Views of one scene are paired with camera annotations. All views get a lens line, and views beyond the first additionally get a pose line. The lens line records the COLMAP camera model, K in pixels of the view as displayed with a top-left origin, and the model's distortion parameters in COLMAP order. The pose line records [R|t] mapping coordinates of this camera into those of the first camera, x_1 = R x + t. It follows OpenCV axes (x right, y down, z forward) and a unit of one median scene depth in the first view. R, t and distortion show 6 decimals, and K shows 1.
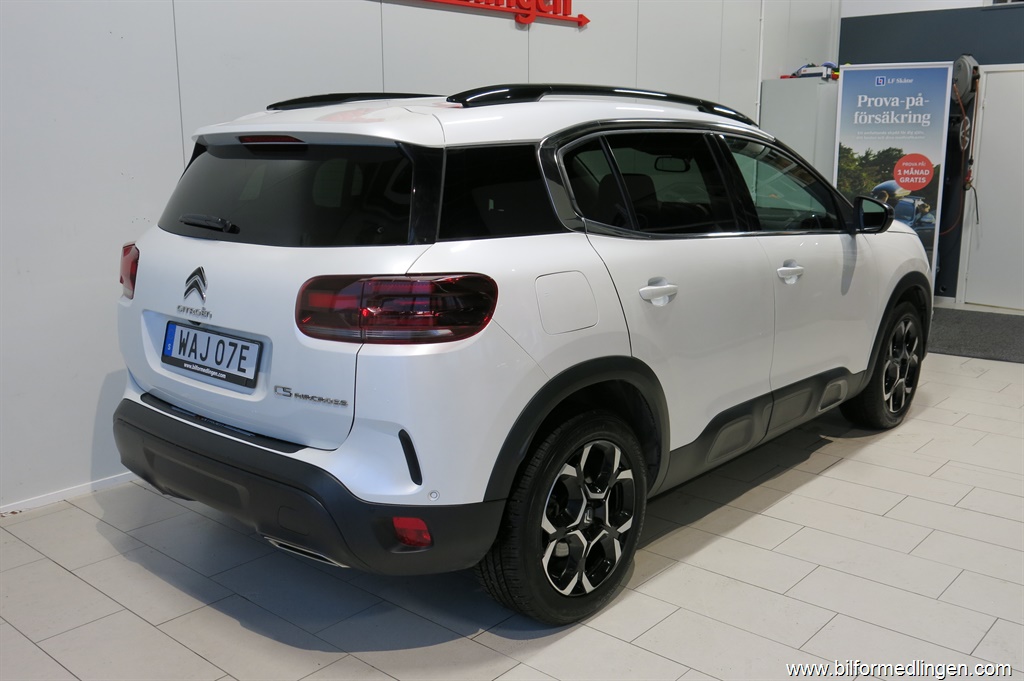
lens RADIAL K [[947.6, 0, 515.3], [0, 947.6, 328.1], [0, 0, 1]] dist [-0.011937, -0.006709]
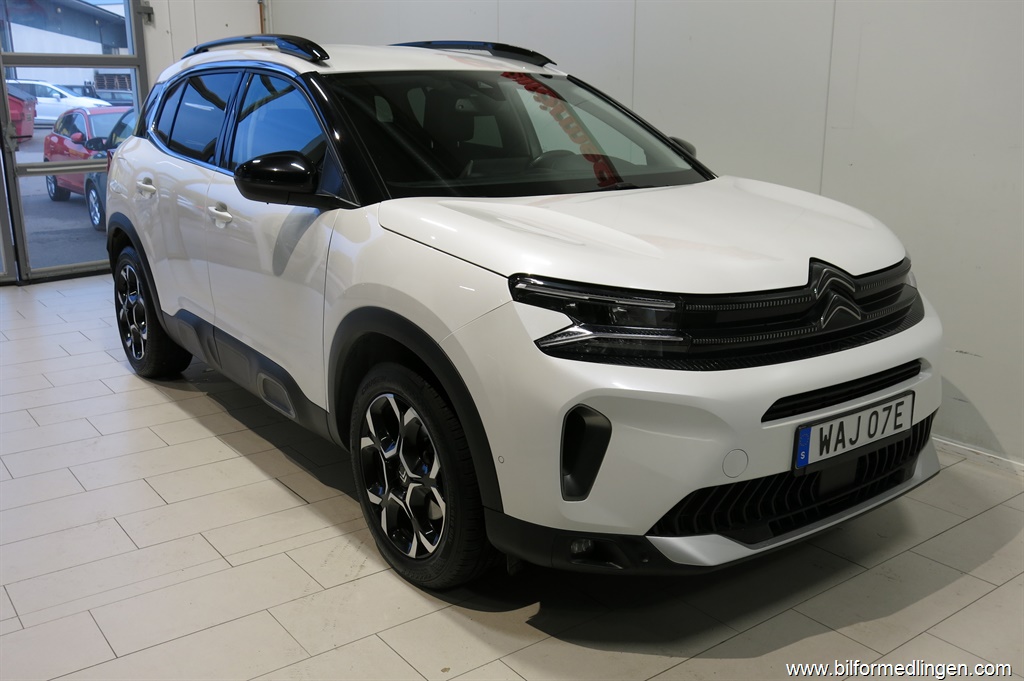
lens RADIAL K [[947.6, 0, 515.3], [0, 947.6, 328.1], [0, 0, 1]] dist [-0.011937, -0.006709]
pose [[-0.201969, 0.227974, -0.952490, 1.391676], [-0.191946, 0.944457, 0.266753, -0.315712], [0.960398, 0.236702, -0.146992, 1.720333]]
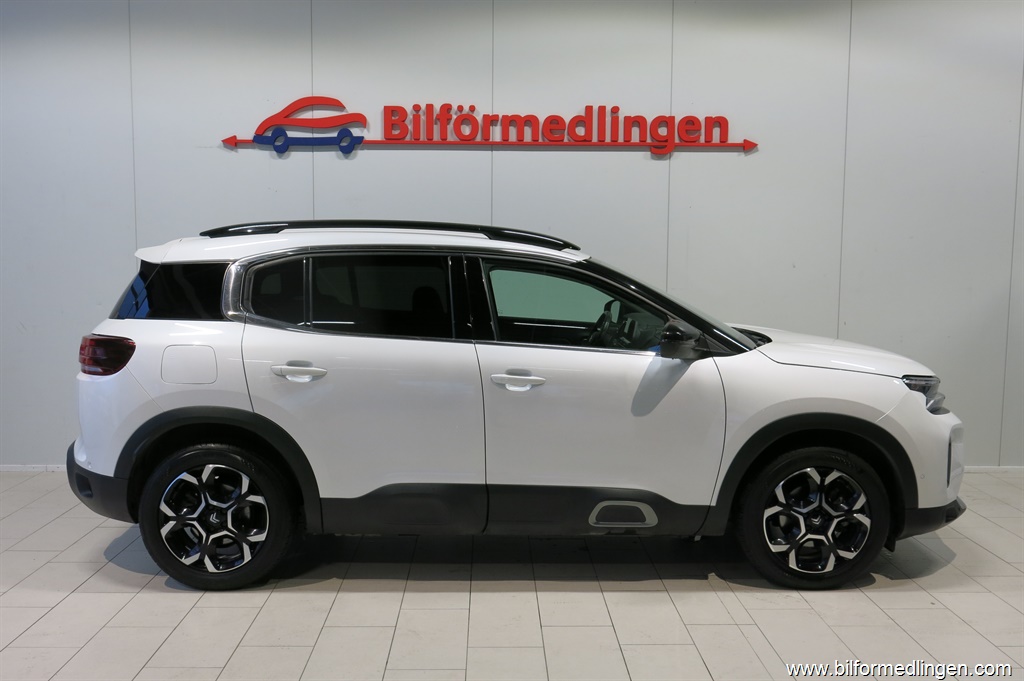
lens RADIAL K [[1001.9, 0, 512.0], [0, 1001.9, 340.5], [0, 0, 1]] dist [-0.003068, -0.007122]
pose [[0.682941, 0.070648, -0.727049, 1.335536], [-0.151276, 0.987414, -0.046151, -0.058769], [0.714638, 0.141504, 0.685033, 0.219455]]
